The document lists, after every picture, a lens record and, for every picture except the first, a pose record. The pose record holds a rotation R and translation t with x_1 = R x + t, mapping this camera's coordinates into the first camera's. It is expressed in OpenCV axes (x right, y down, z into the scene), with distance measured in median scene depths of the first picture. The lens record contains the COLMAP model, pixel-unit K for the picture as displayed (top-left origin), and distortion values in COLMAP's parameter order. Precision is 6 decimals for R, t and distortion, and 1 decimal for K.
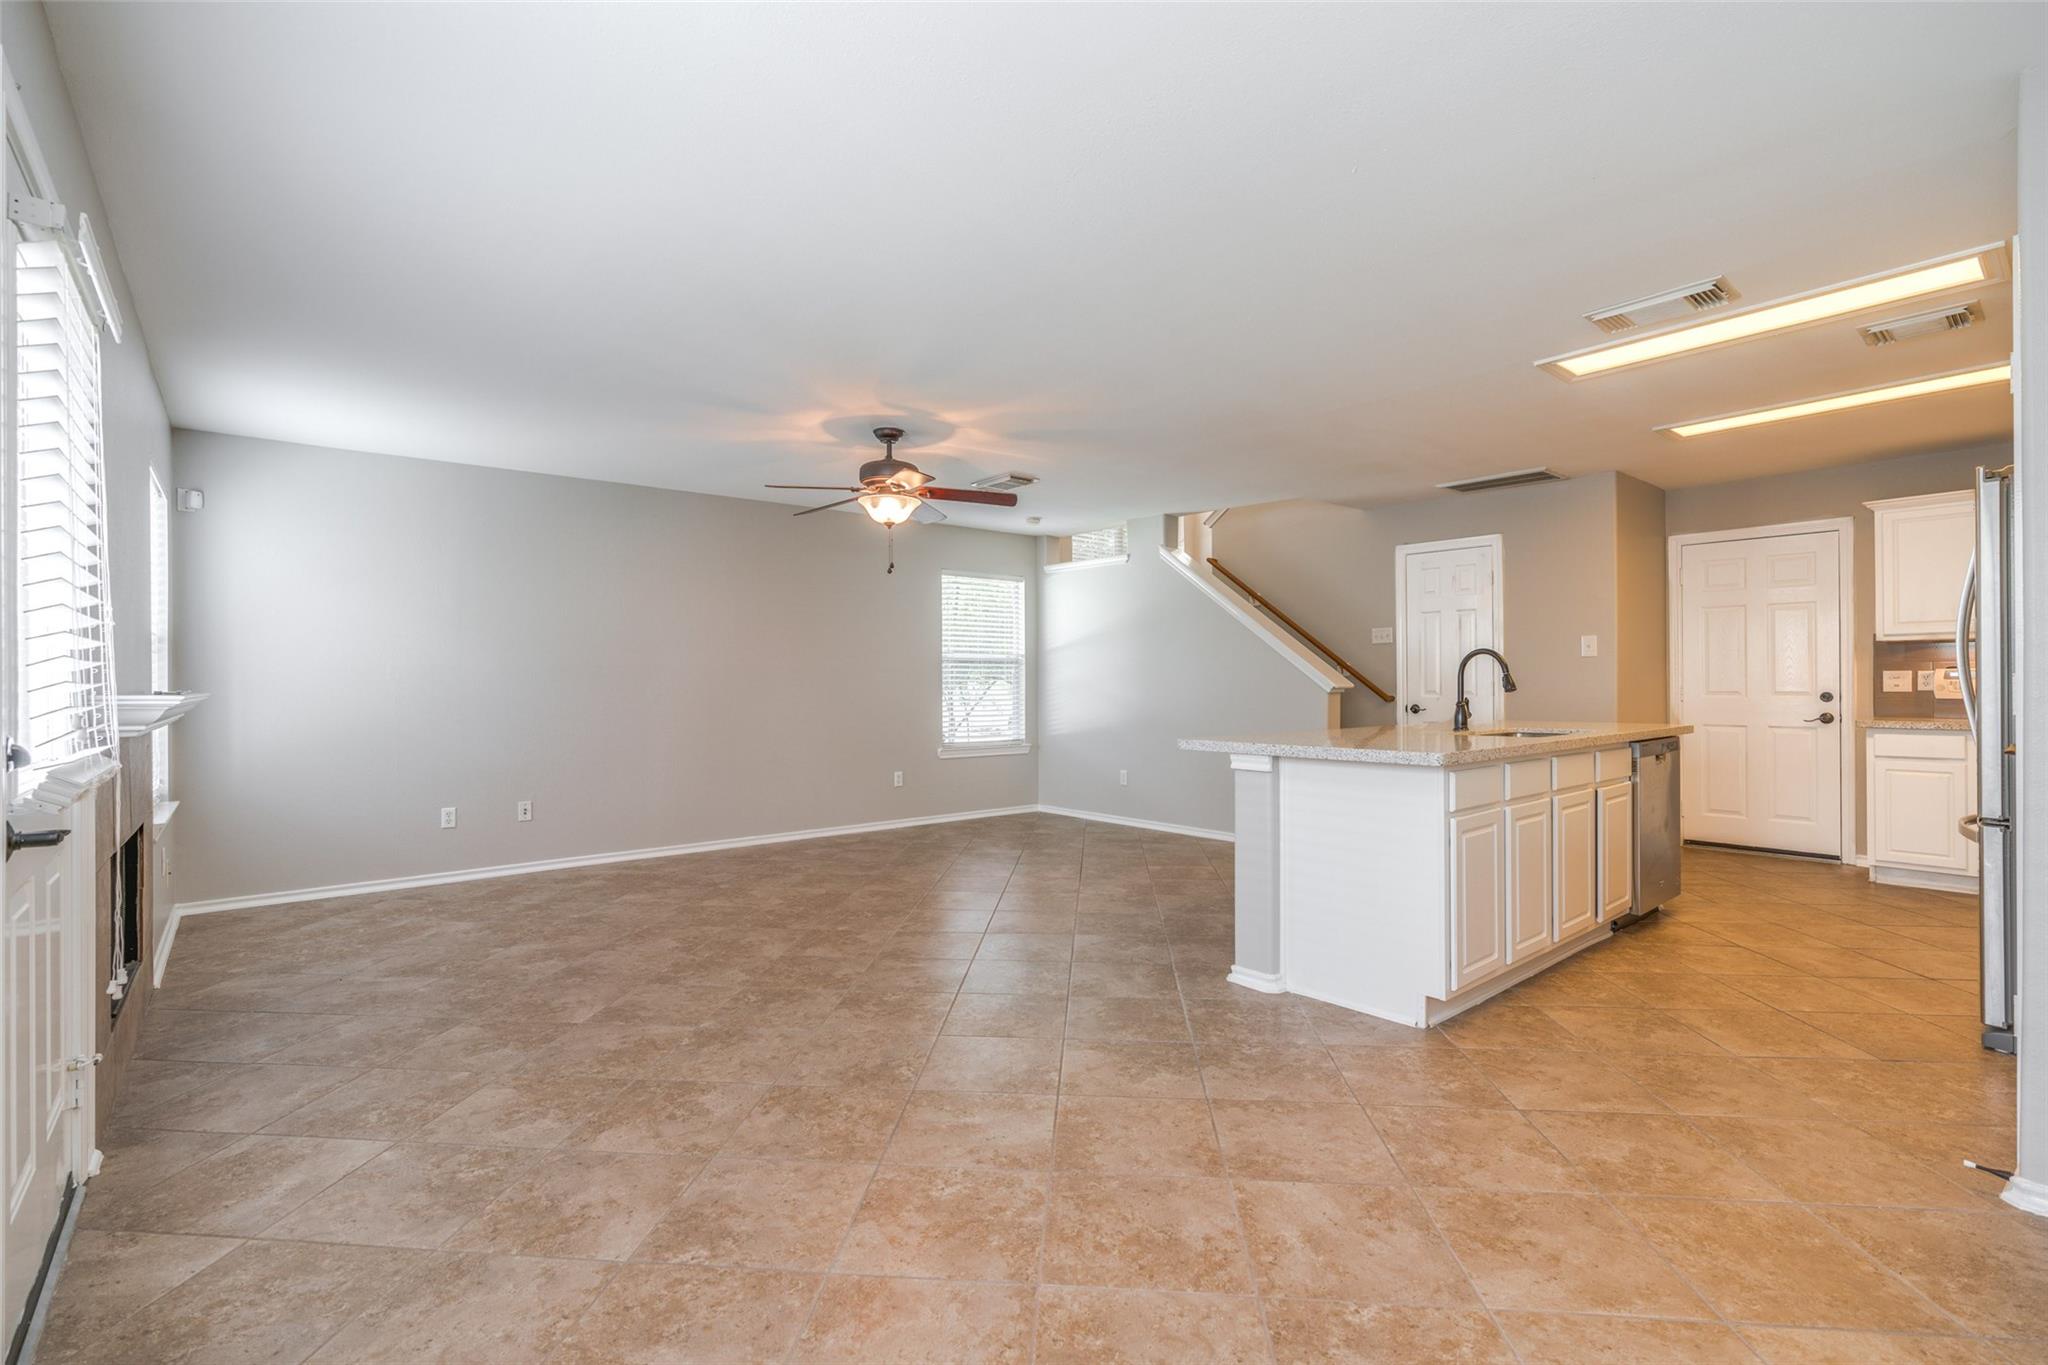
lens RADIAL K [[928.0, 0, 1017.8], [0, 928.0, 668.3], [0, 0, 1]] dist [-0.017848, 0.007749]
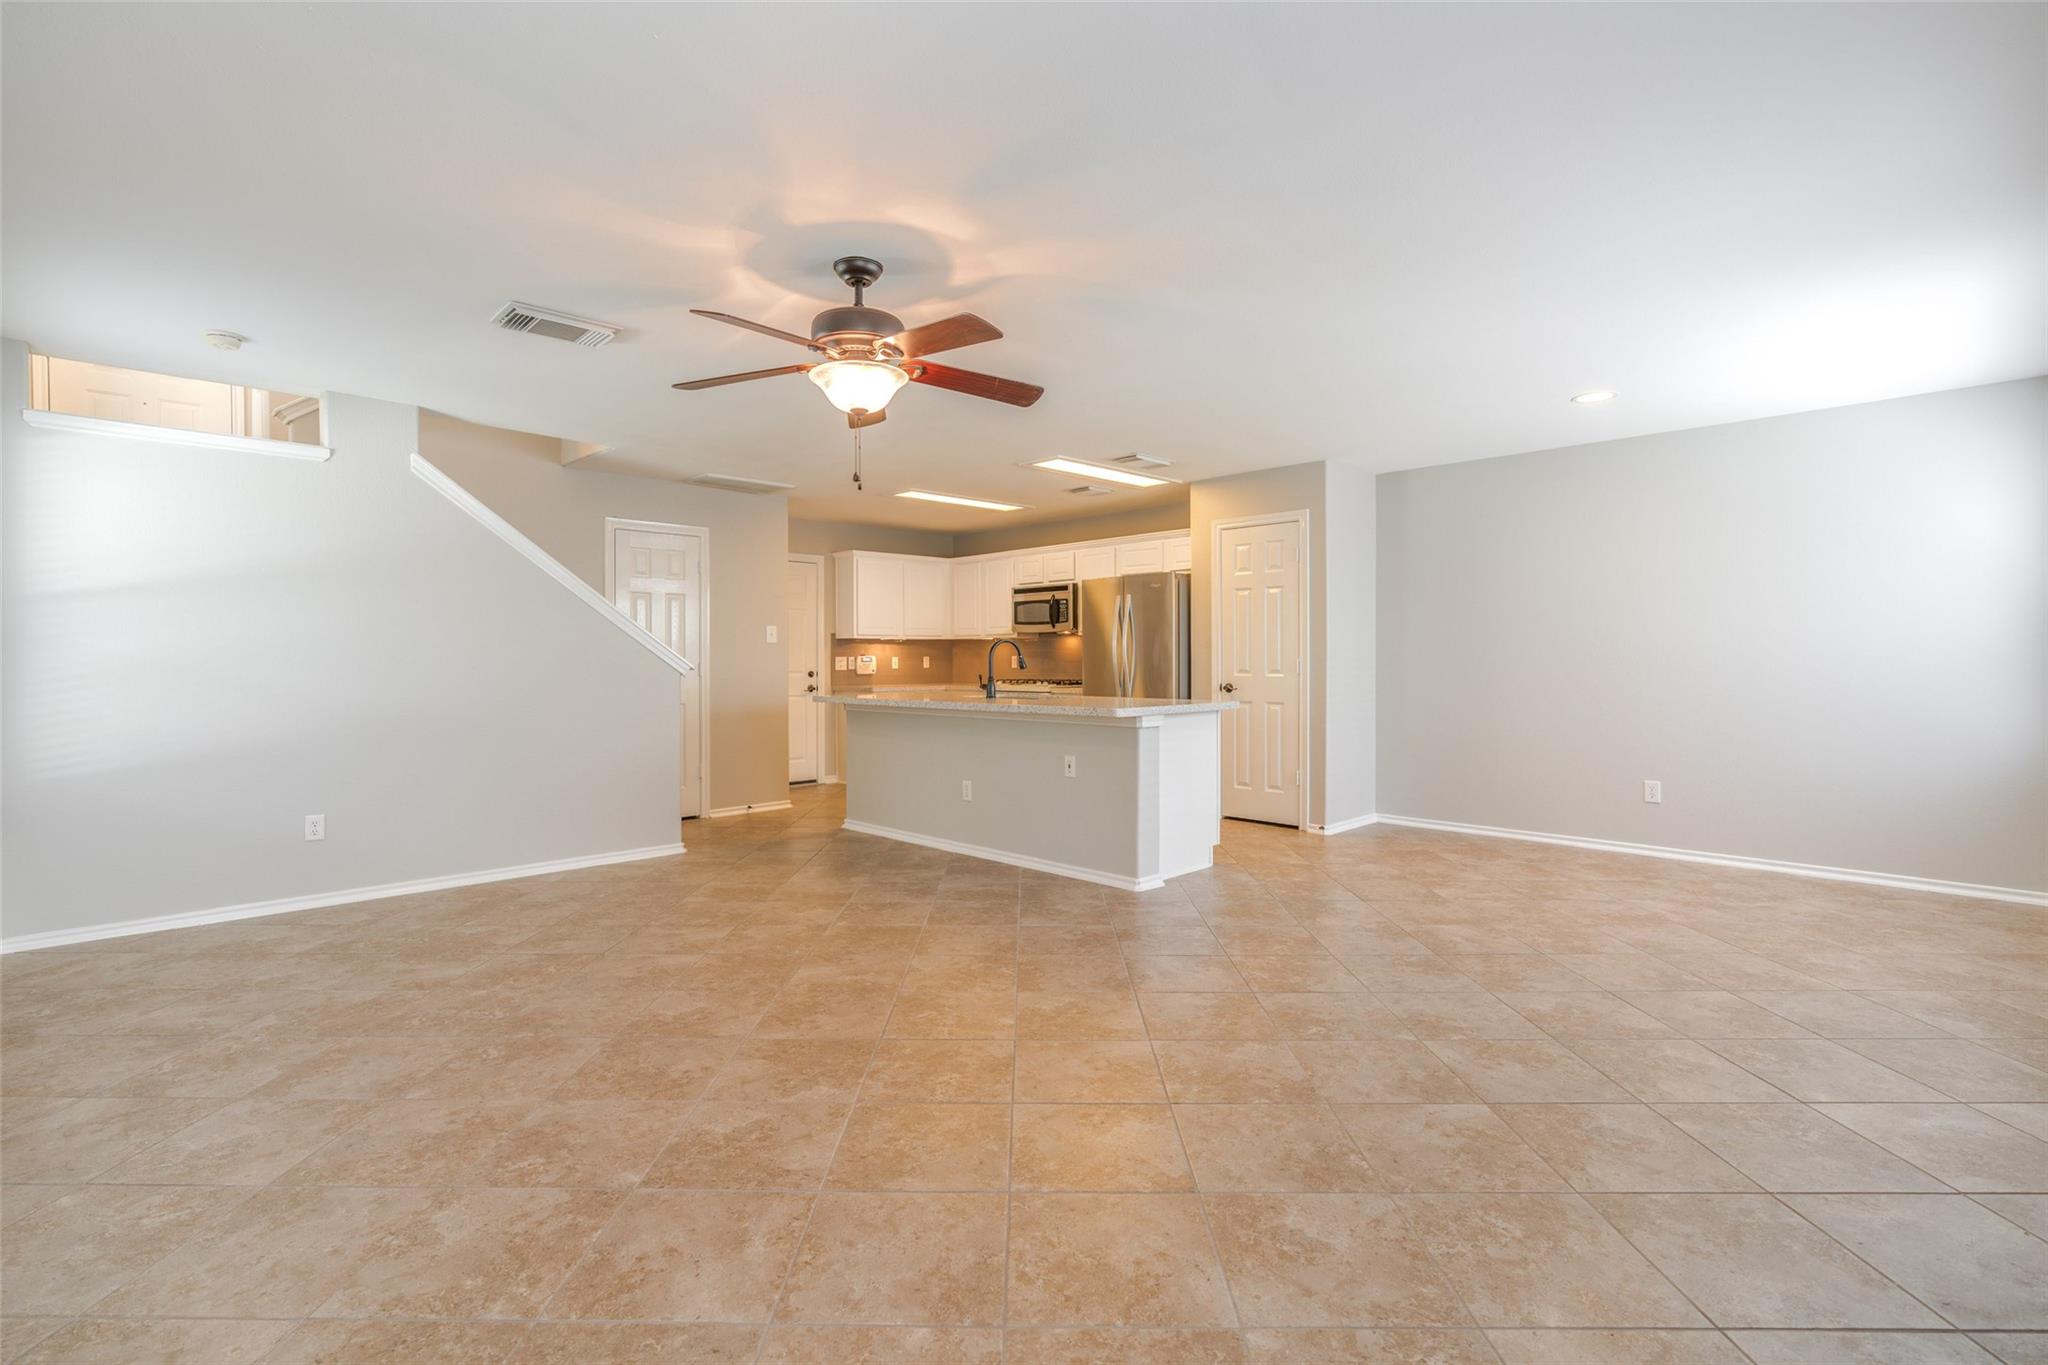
lens RADIAL K [[928.0, 0, 1022.0], [0, 928.0, 667.0], [0, 0, 1]] dist [-0.017848, 0.007749]
pose [[-0.077215, -0.002433, 0.997011, -1.300361], [-0.011178, 0.999936, 0.001574, 0.027548], [-0.996952, -0.011023, -0.077238, 1.561883]]
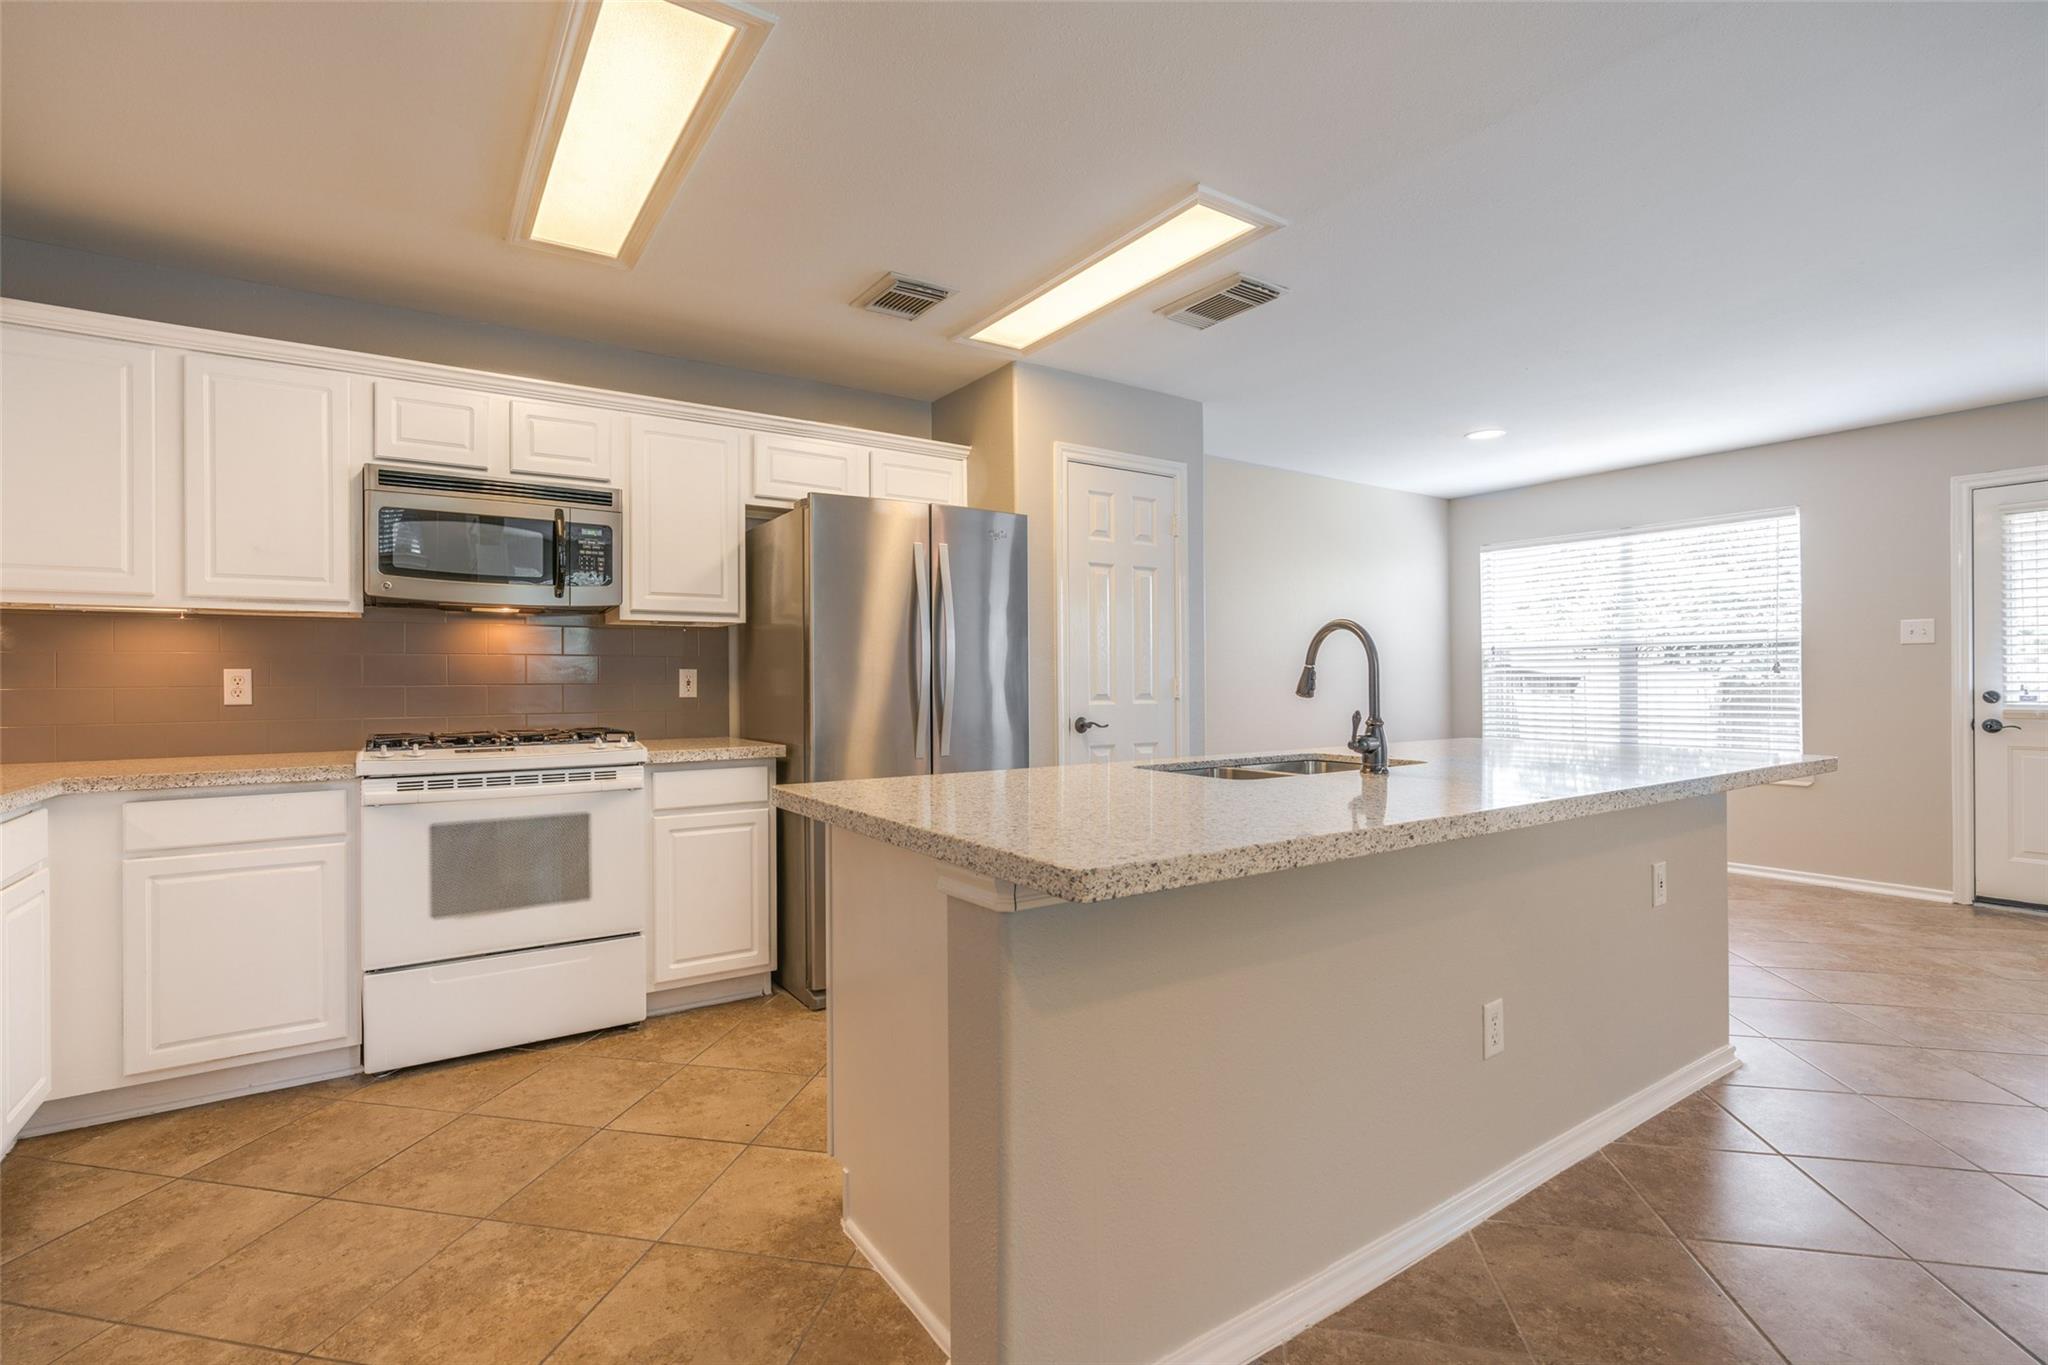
lens RADIAL K [[928.0, 0, 996.4], [0, 928.0, 683.2], [0, 0, 1]] dist [-0.017848, 0.007749]
pose [[-0.993101, 0.010031, 0.116833, 0.918532], [0.008453, 0.999866, -0.013997, 0.032070], [-0.116958, -0.012913, -0.993053, 2.259213]]
